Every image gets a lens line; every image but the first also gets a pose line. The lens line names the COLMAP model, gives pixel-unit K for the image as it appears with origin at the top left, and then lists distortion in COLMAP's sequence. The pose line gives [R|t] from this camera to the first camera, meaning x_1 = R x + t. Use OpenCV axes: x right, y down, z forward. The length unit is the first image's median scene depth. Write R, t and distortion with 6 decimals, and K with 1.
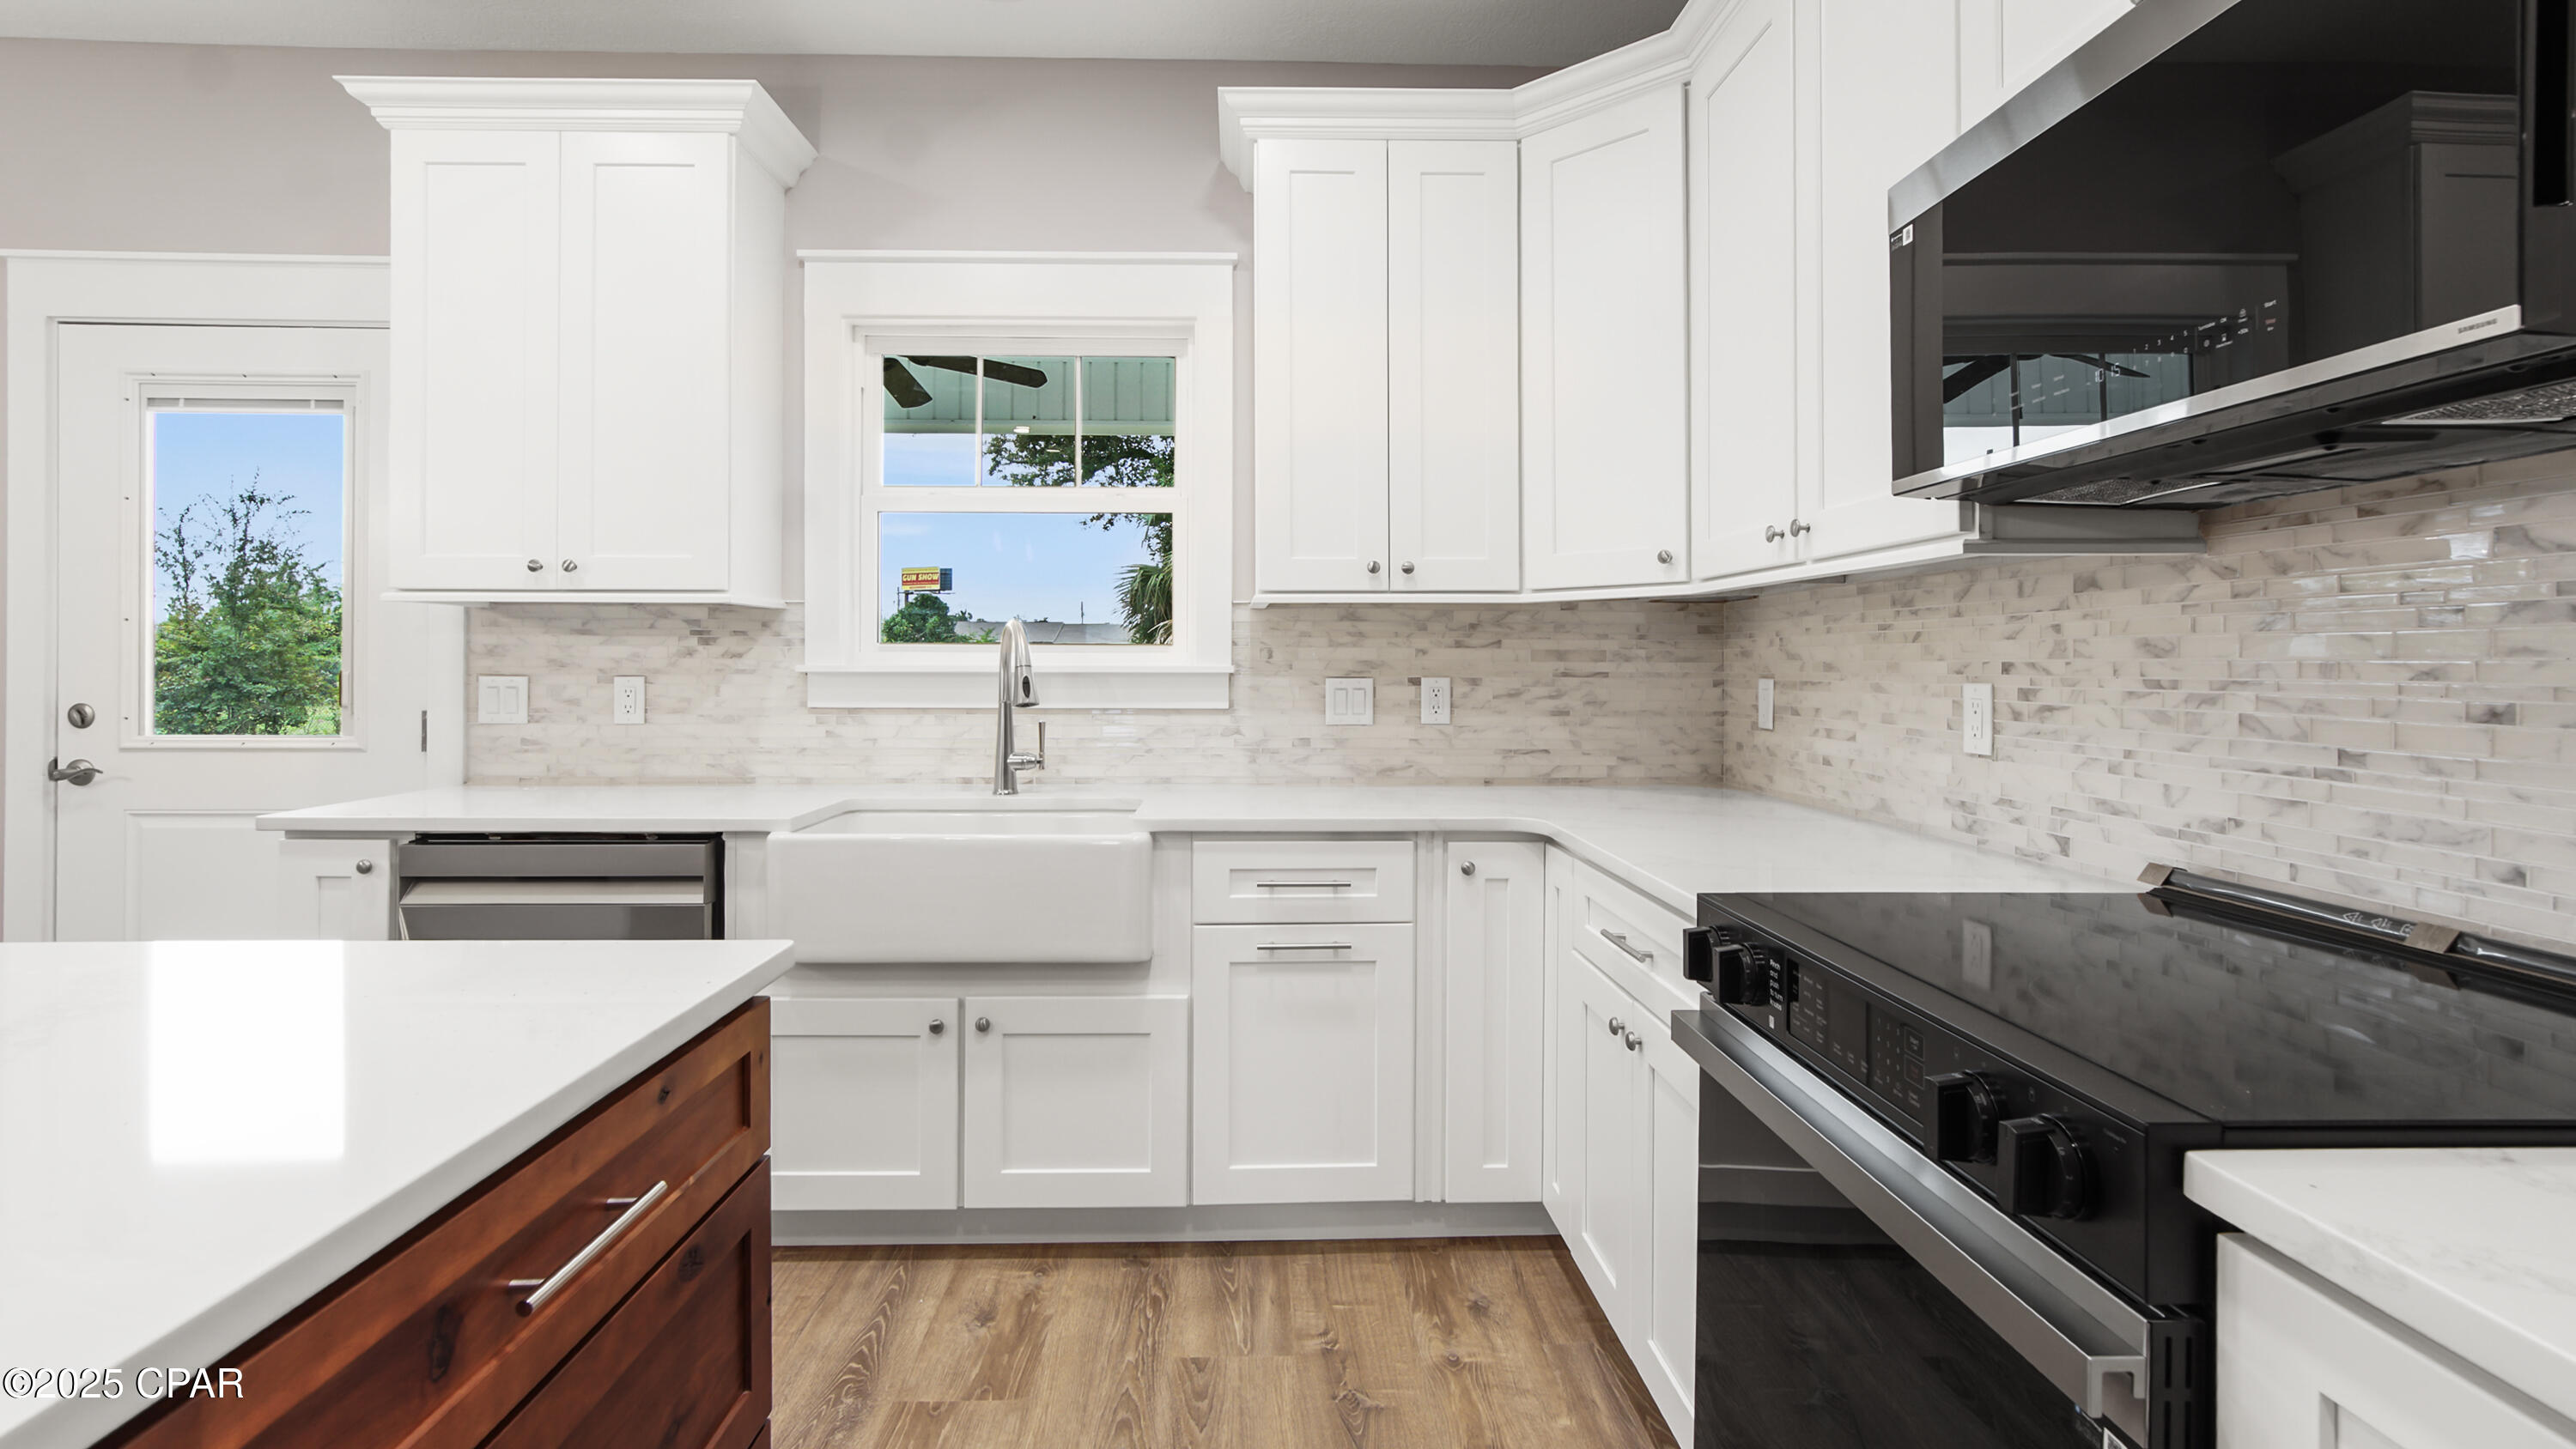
lens RADIAL K [[1129.4, 0, 1278.8], [0, 1129.4, 651.8], [0, 0, 1]] dist [-0.003111, -0.000230]
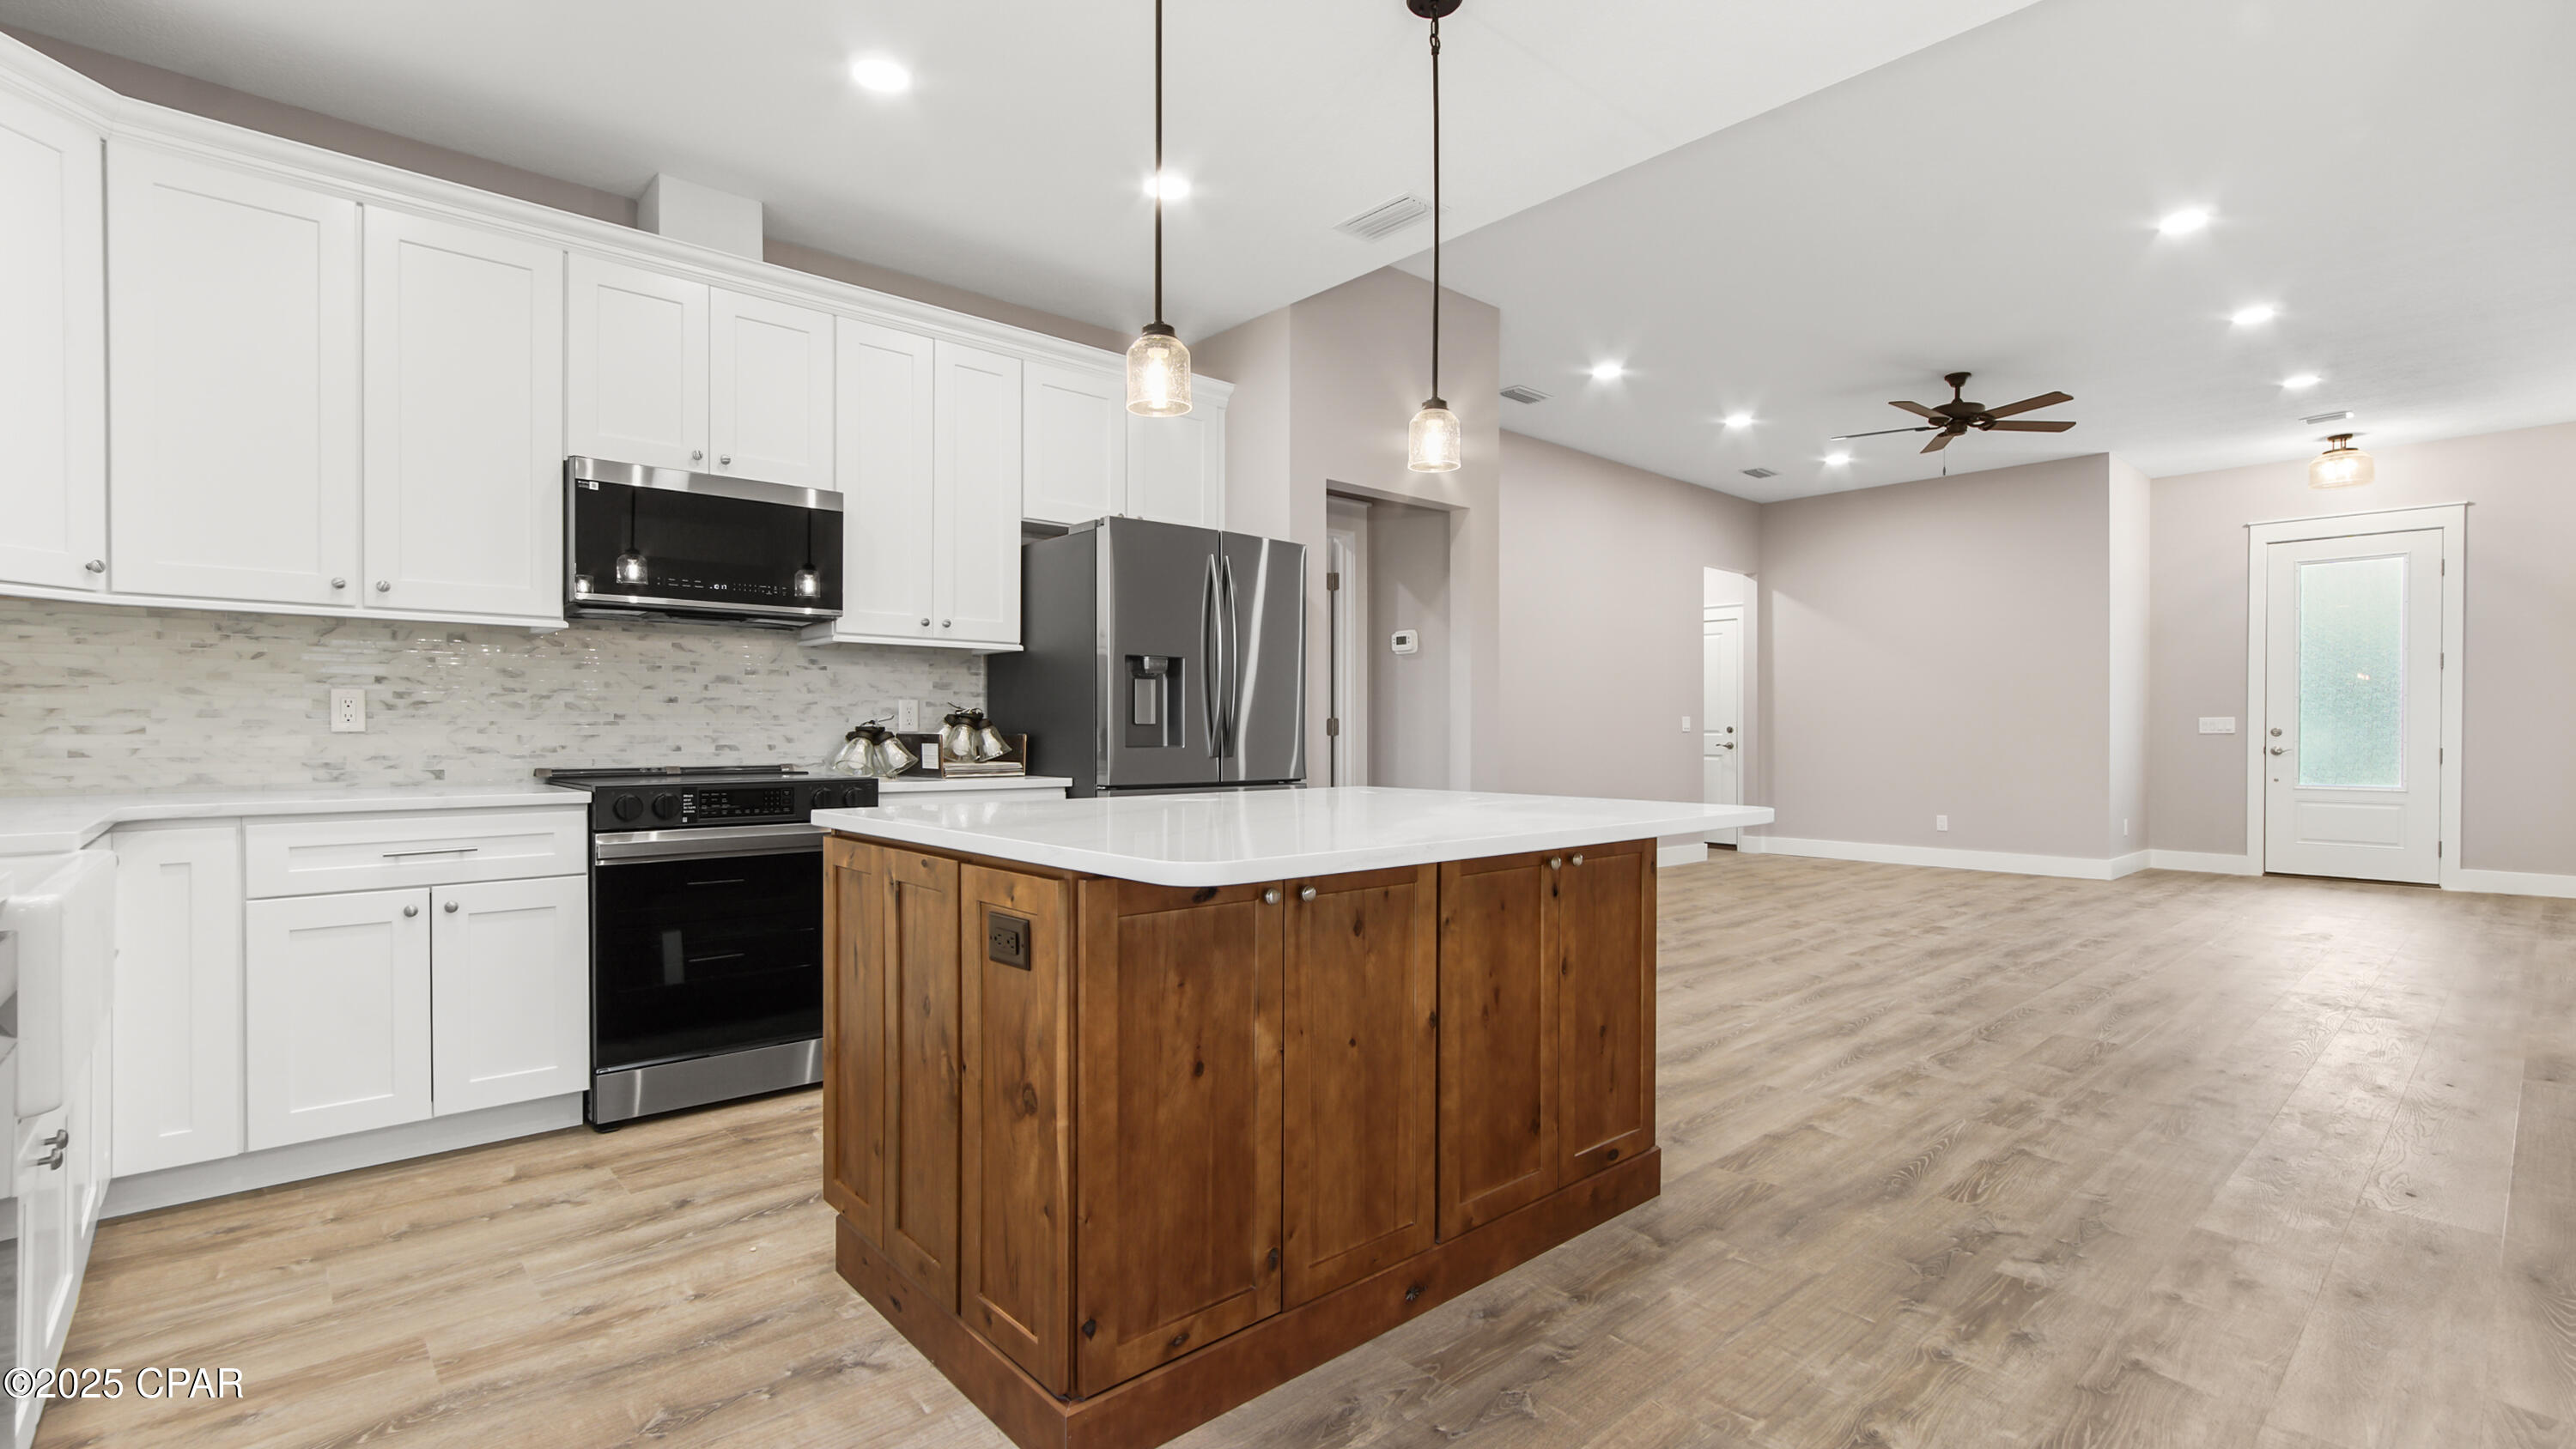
lens RADIAL K [[1142.0, 0, 1288.0], [0, 1142.0, 724.5], [0, 0, 1]] dist [0.264199, -0.000033]
pose [[-0.642999, 0.001729, 0.765865, -2.622778], [-0.003574, 0.999980, -0.005259, 0.131919], [-0.765858, -0.006119, -0.642980, 1.807729]]
